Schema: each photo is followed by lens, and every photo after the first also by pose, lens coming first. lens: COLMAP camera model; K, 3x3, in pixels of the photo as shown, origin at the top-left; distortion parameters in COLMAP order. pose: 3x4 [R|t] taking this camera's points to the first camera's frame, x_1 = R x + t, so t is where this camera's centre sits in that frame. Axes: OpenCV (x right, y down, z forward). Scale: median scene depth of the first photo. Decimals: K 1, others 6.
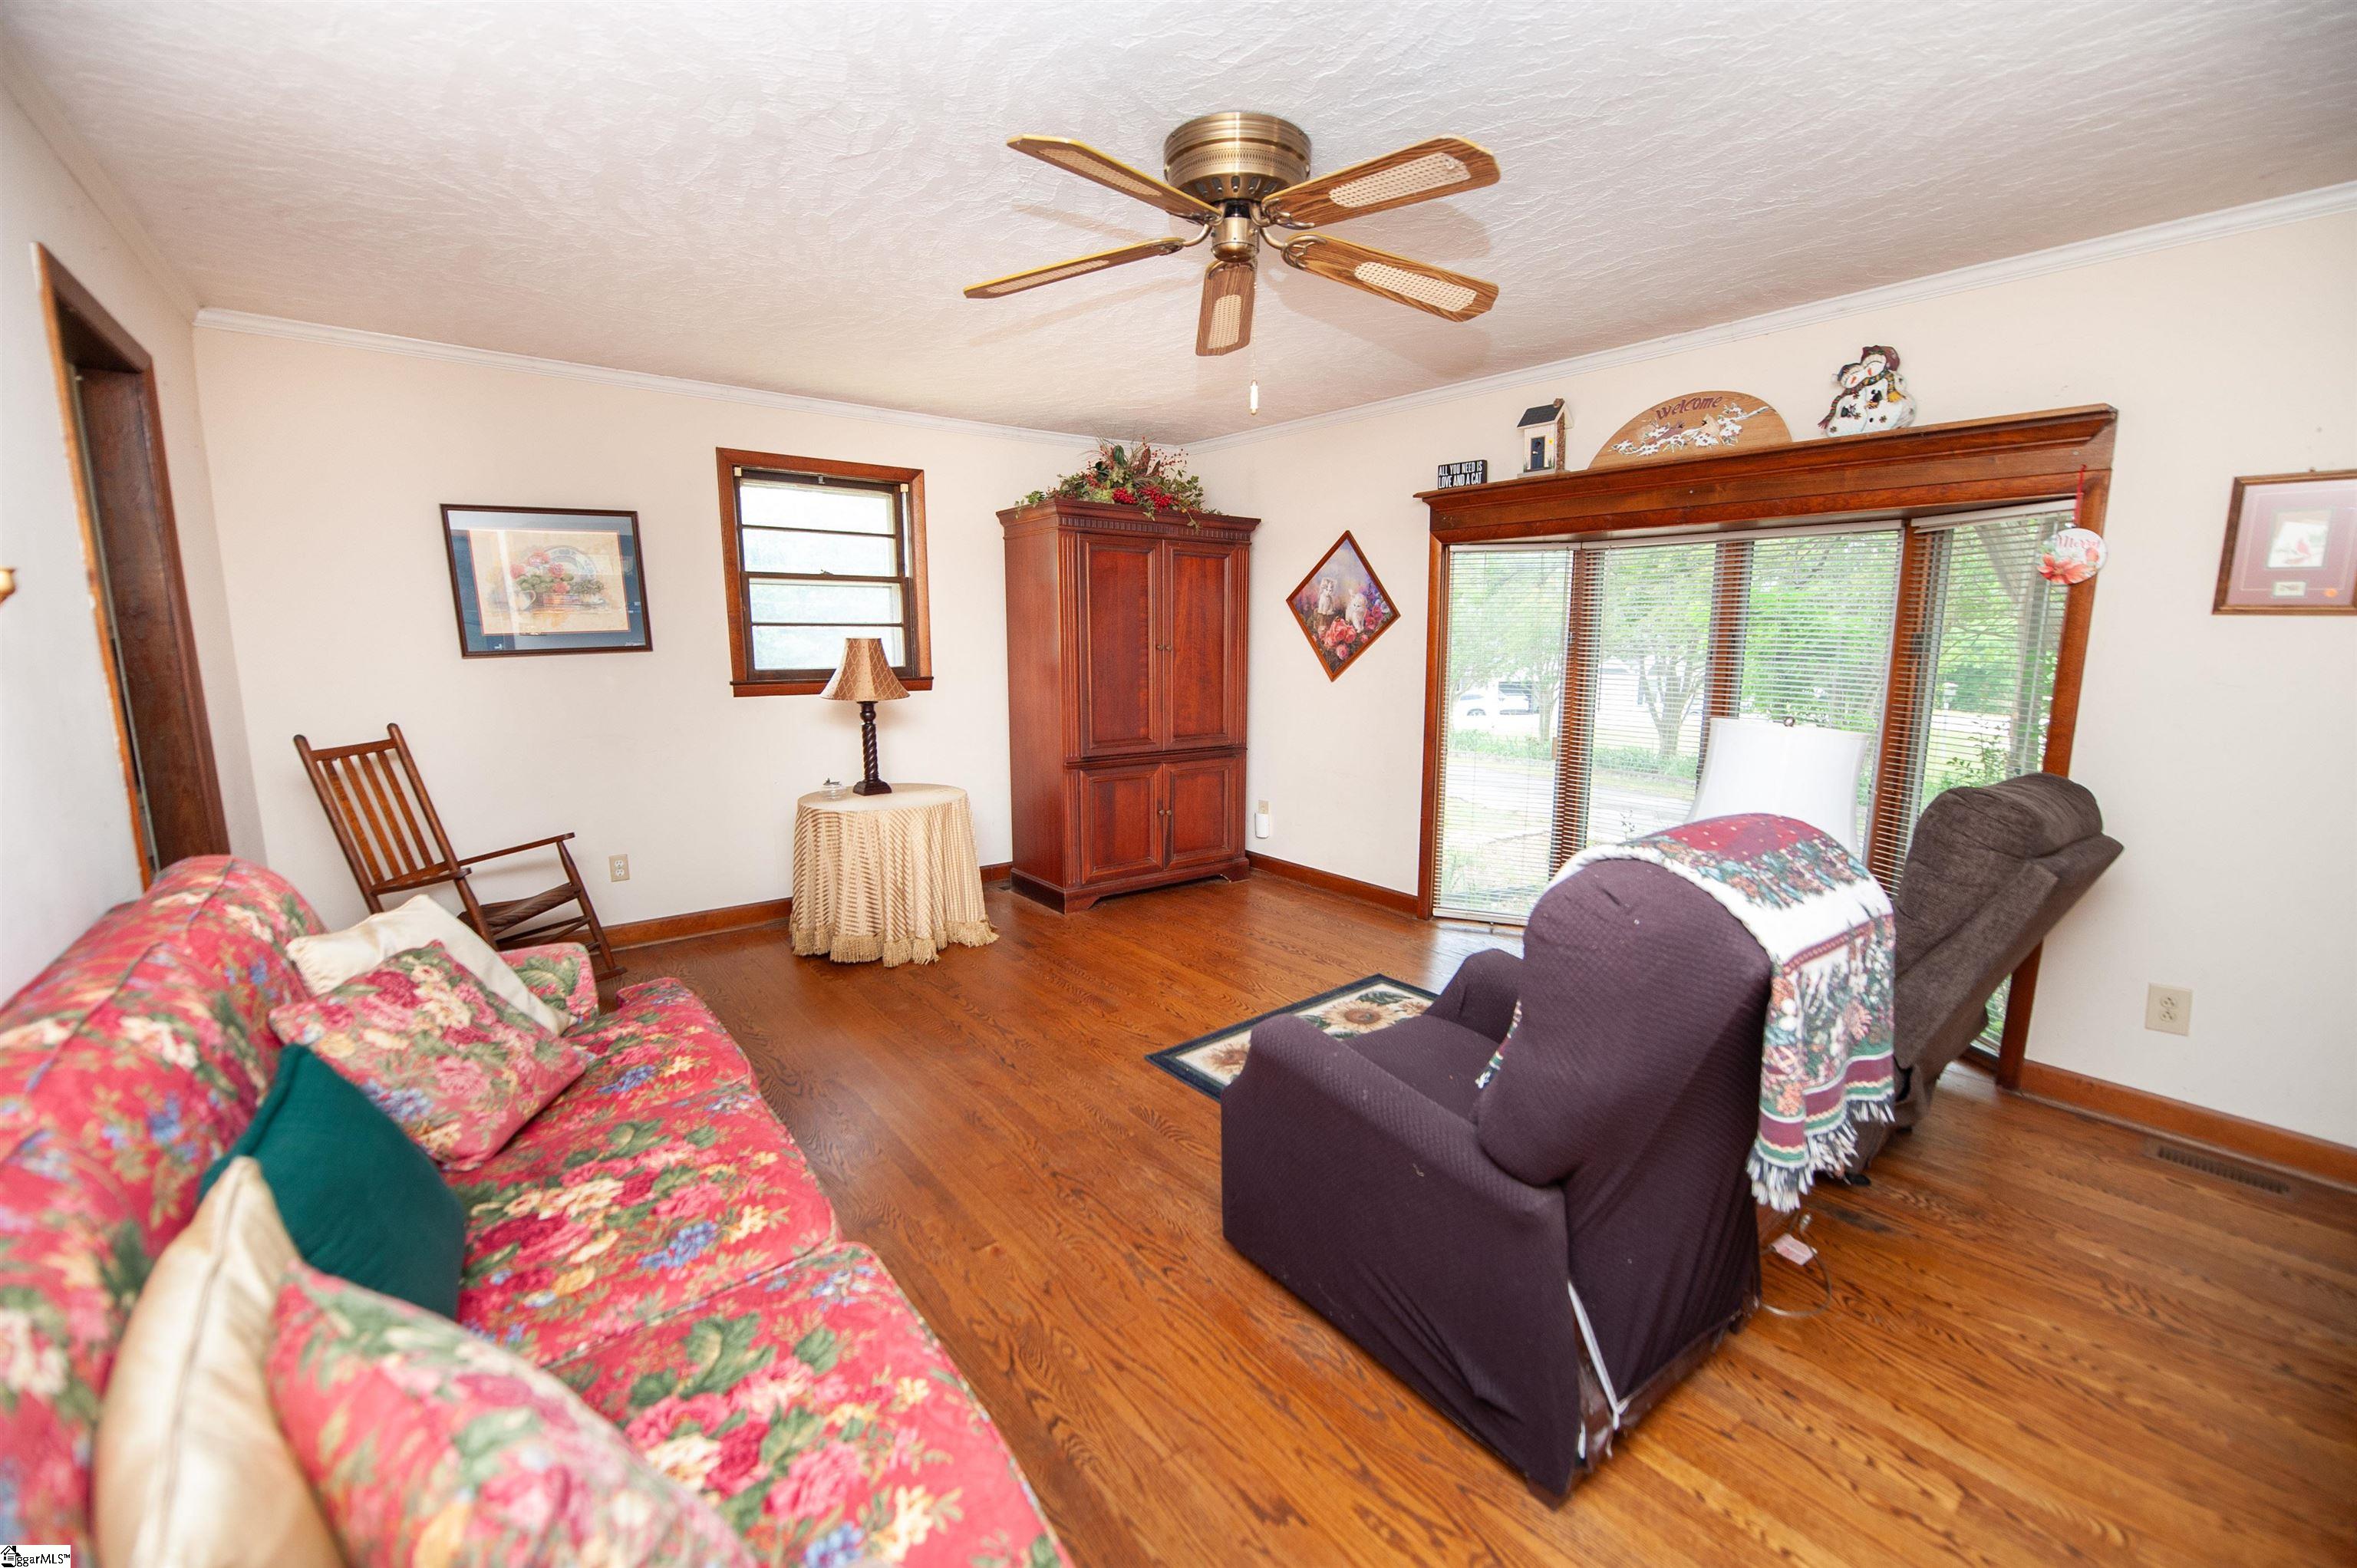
lens RADIAL K [[949.1, 0, 1182.1], [0, 949.1, 774.4], [0, 0, 1]] dist [-0.020522, 0.000047]
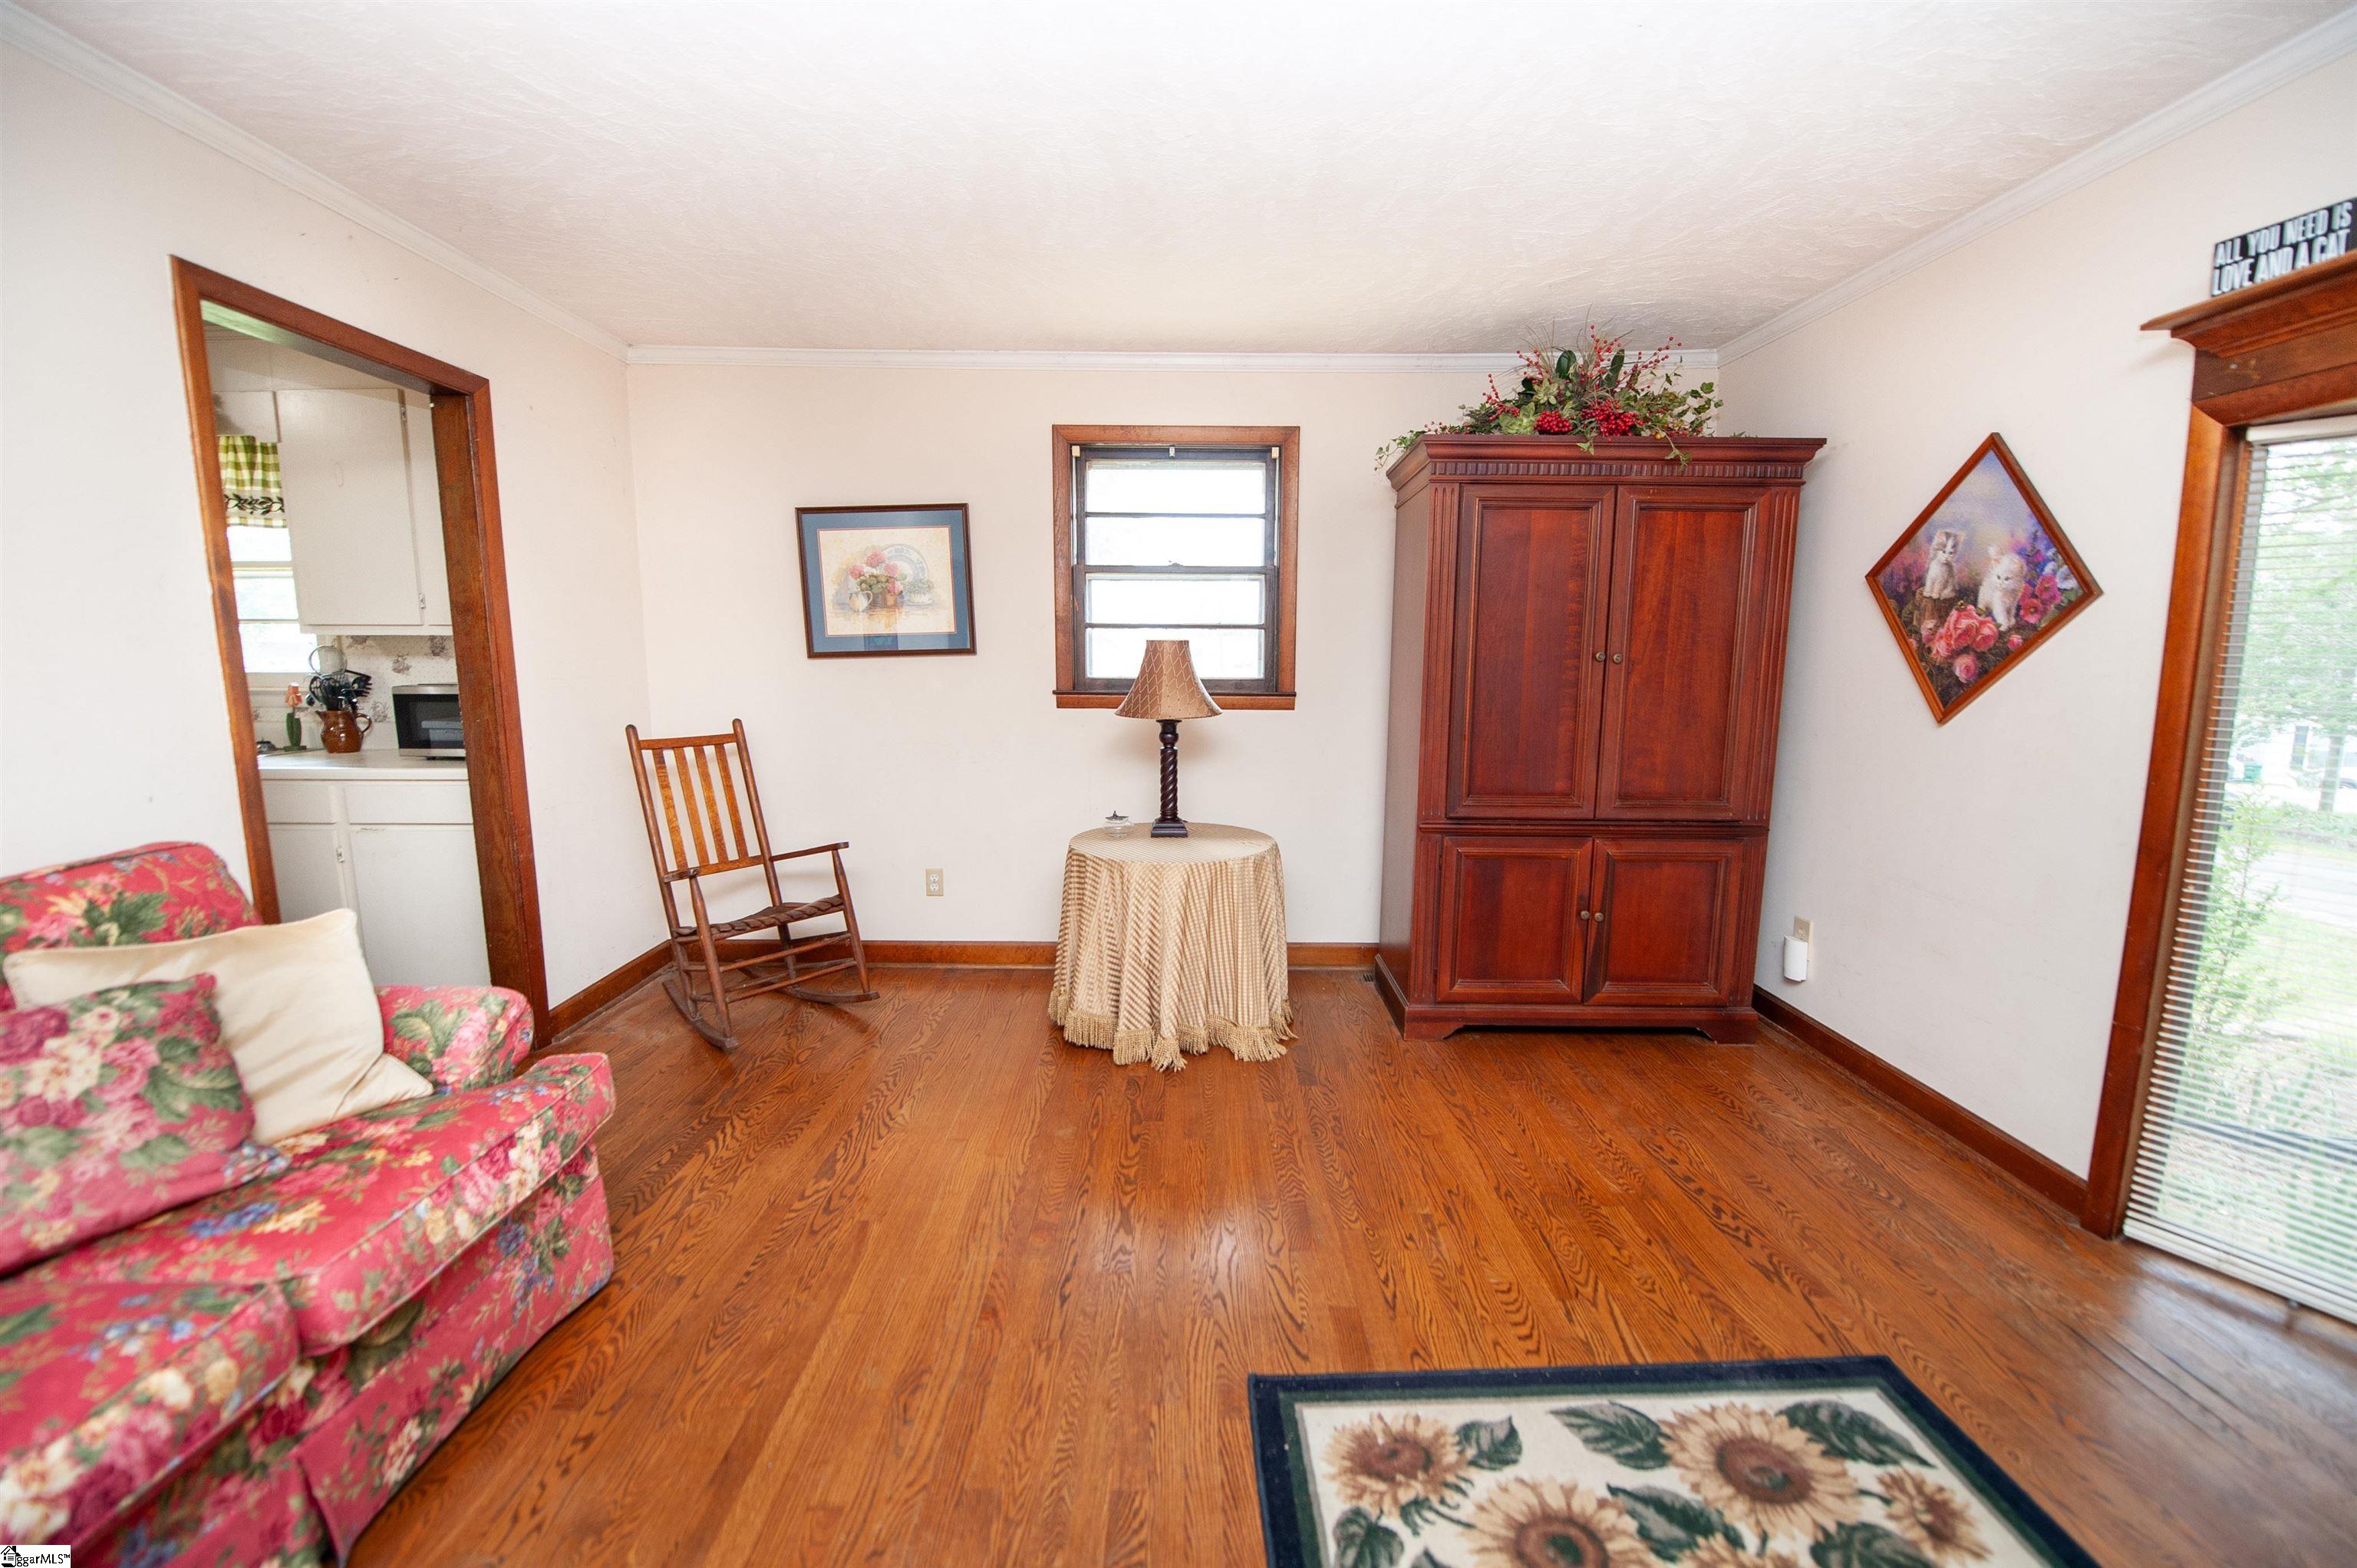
lens RADIAL K [[949.1, 0, 1190.1], [0, 949.1, 786.2], [0, 0, 1]] dist [-0.020522, 0.000047]
pose [[0.789319, 0.087123, -0.607770, 0.173840], [-0.093460, 0.995395, 0.021310, -0.040415], [0.606828, 0.039982, 0.793827, 0.382249]]
